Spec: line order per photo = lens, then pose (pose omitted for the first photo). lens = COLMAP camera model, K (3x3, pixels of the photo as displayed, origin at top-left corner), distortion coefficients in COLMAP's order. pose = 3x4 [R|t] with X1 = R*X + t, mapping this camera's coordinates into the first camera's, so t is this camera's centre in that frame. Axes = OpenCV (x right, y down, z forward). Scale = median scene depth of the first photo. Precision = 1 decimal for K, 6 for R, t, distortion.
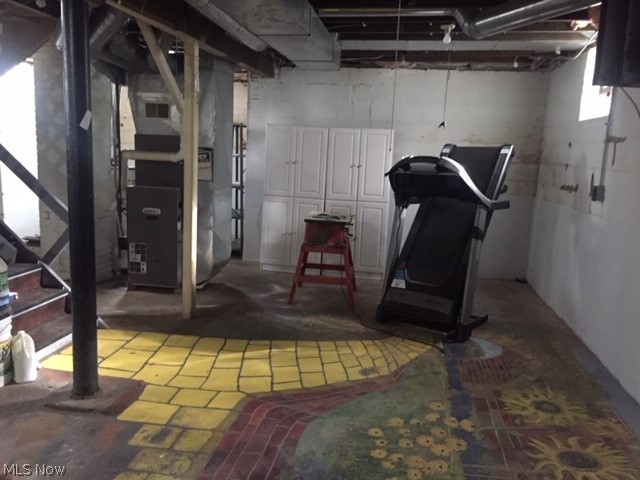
lens RADIAL K [[544.2, 0, 319.8], [0, 544.2, 240.8], [0, 0, 1]] dist [0.051625, -0.033788]
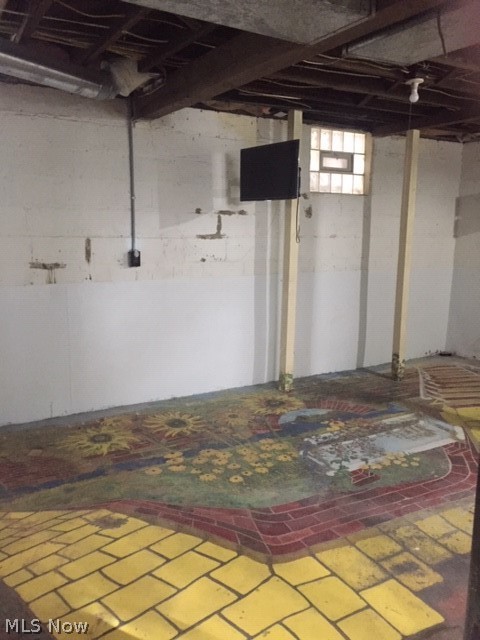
lens RADIAL K [[544.2, 0, 238.8], [0, 544.2, 319.9], [0, 0, 1]] dist [0.051625, -0.033788]
pose [[-0.635916, -0.180188, 0.750429, -0.643769], [0.089220, 0.948678, 0.303396, -0.284492], [-0.766584, 0.259888, -0.587203, 1.468945]]
